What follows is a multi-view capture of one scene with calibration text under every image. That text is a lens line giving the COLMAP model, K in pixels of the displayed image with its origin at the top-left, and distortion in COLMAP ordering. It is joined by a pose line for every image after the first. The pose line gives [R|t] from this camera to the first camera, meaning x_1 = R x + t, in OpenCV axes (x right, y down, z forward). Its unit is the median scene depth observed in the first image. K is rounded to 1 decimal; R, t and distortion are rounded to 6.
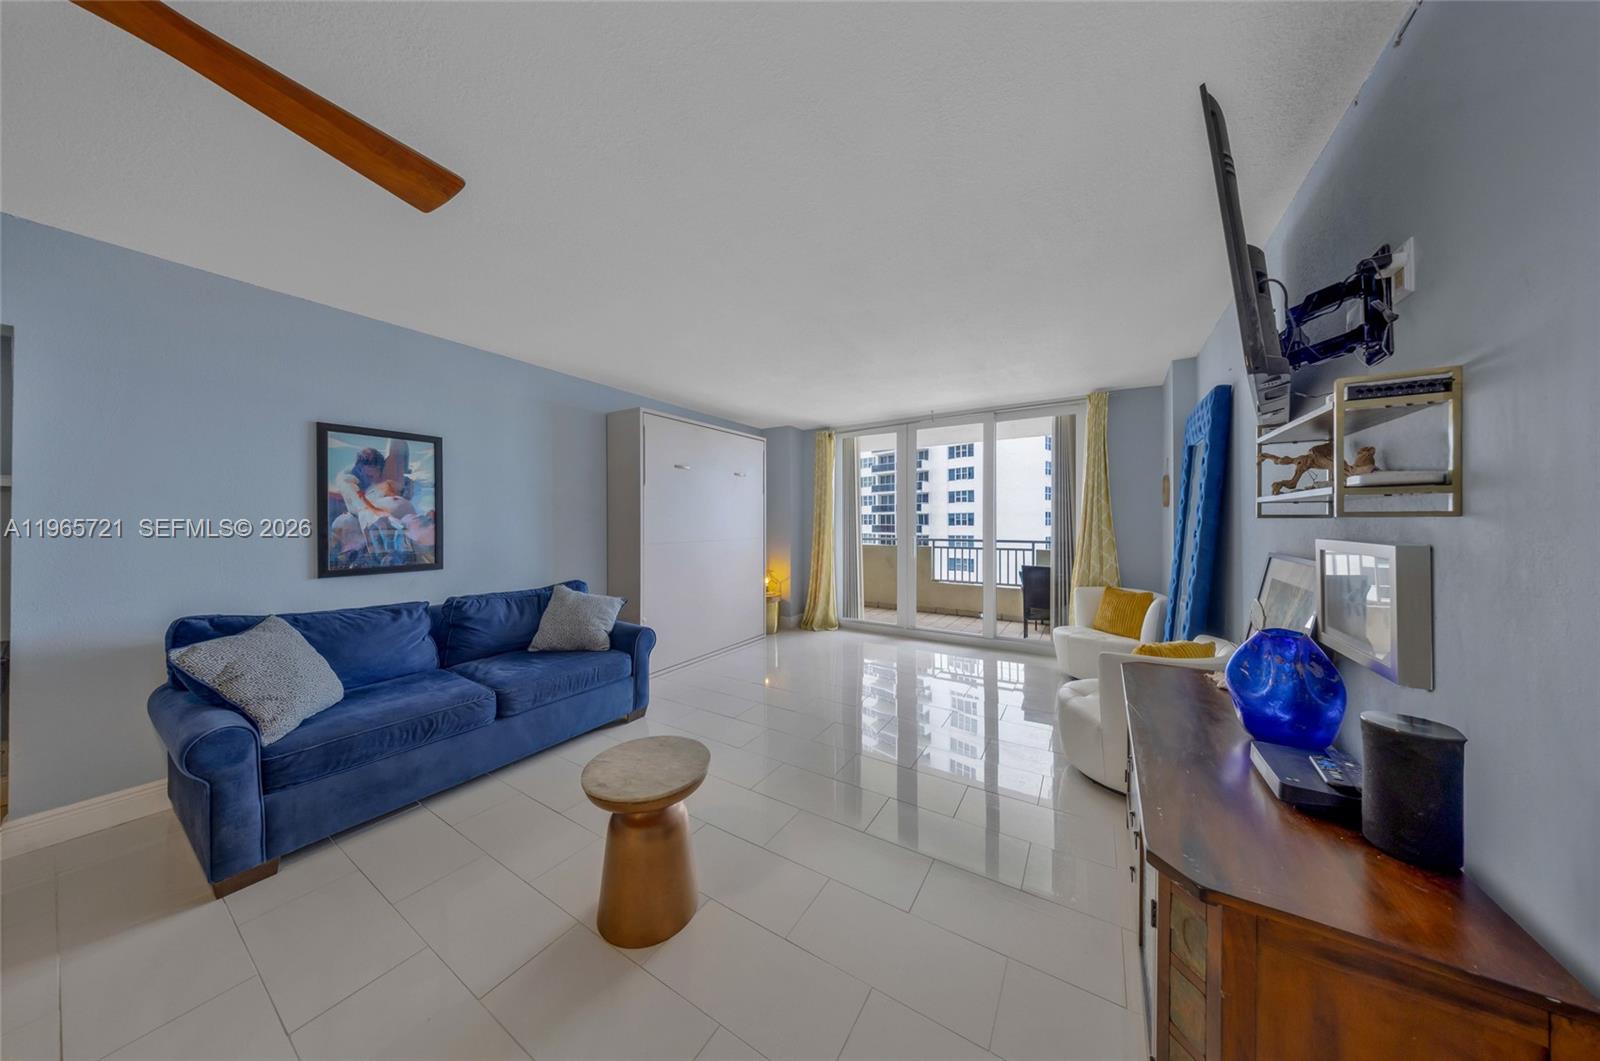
lens RADIAL K [[479.2, 0, 789.1], [0, 479.2, 525.3], [0, 0, 1]] dist [-0.000561, -0.000036]
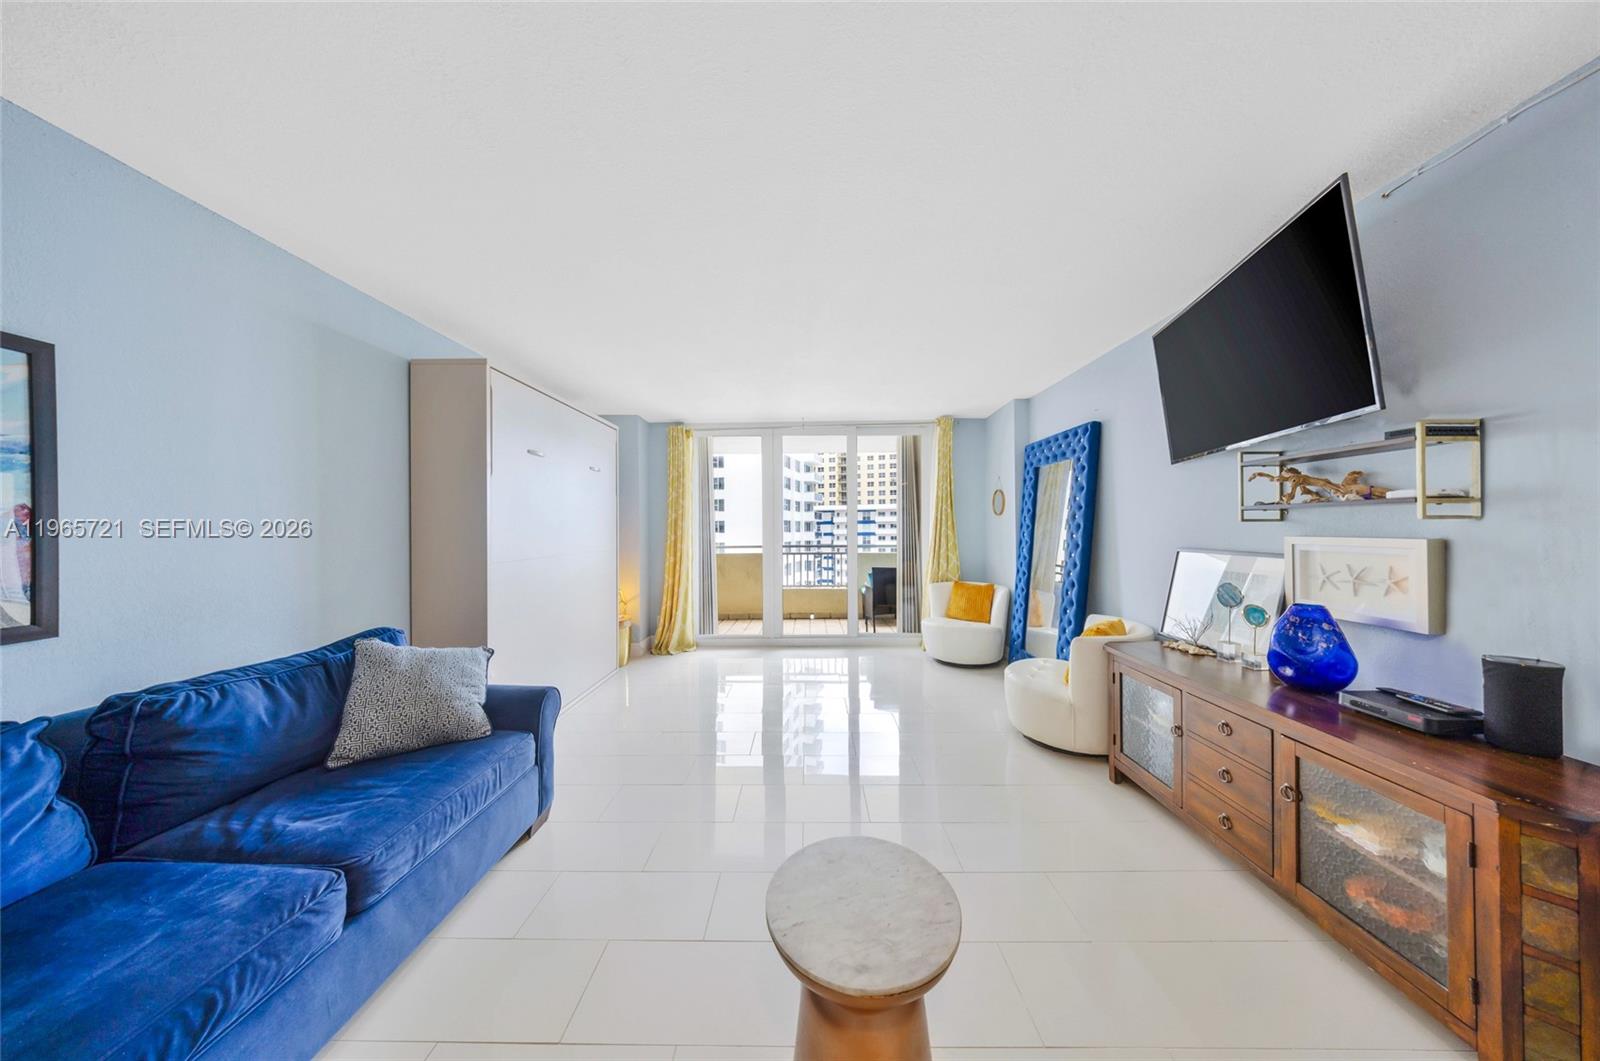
lens RADIAL K [[475.3, 0, 804.3], [0, 475.3, 529.2], [0, 0, 1]] dist [0.000220, 0.000061]
pose [[0.852346, -0.005532, 0.522950, -0.398191], [0.010079, 0.999932, -0.005850, 0.000484], [-0.522882, 0.010257, 0.852344, 0.279223]]
